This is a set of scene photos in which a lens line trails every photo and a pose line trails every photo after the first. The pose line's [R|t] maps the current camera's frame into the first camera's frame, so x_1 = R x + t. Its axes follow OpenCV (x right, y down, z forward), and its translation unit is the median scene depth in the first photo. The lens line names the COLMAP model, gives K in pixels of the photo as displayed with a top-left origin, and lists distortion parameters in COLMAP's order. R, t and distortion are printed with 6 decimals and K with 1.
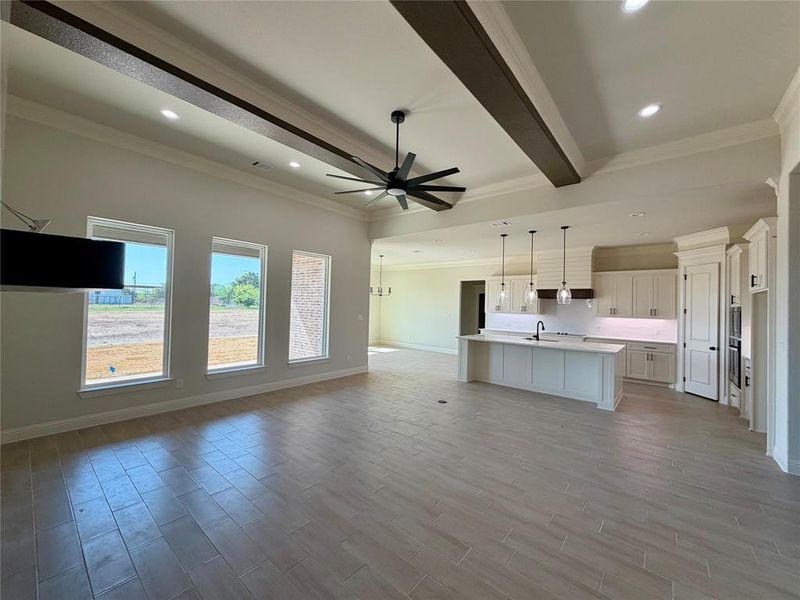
lens RADIAL K [[319.0, 0, 400.0], [0, 319.0, 300.0], [0, 0, 1]] dist [-0.001781, 0.000142]
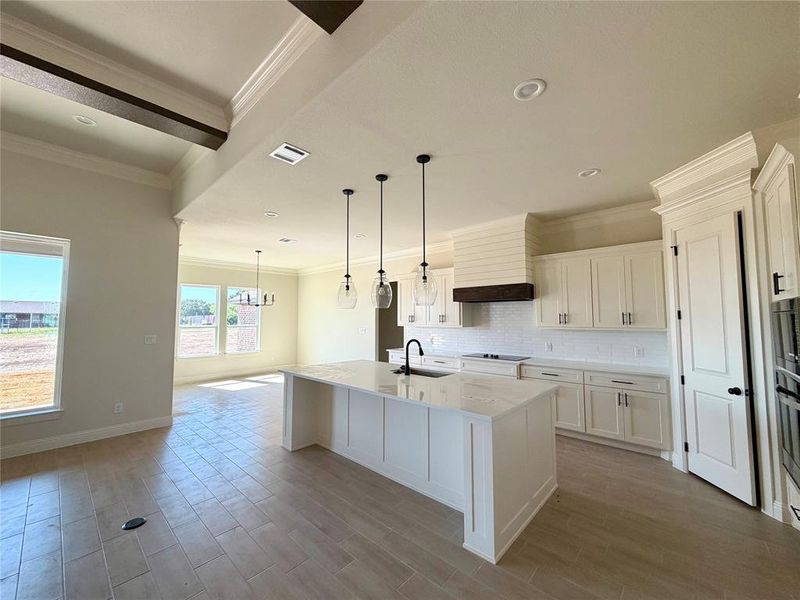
lens RADIAL K [[319.0, 0, 400.0], [0, 319.0, 300.0], [0, 0, 1]] dist [-0.001781, 0.000142]
pose [[0.998796, -0.029273, -0.039357, 0.426784], [0.027547, 0.998665, -0.043700, 0.020127], [0.040583, 0.042563, 0.998269, 0.425907]]
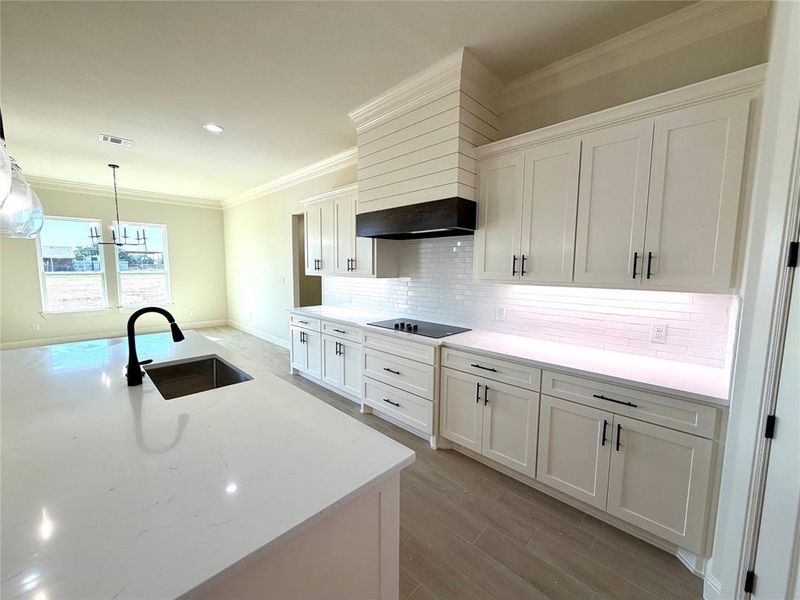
lens RADIAL K [[319.0, 0, 400.0], [0, 319.0, 300.0], [0, 0, 1]] dist [-0.001781, 0.000142]
pose [[0.996847, -0.009688, -0.078759, 0.635673], [0.018963, 0.992847, 0.117882, 0.033275], [0.077053, -0.119004, 0.989899, 0.742730]]
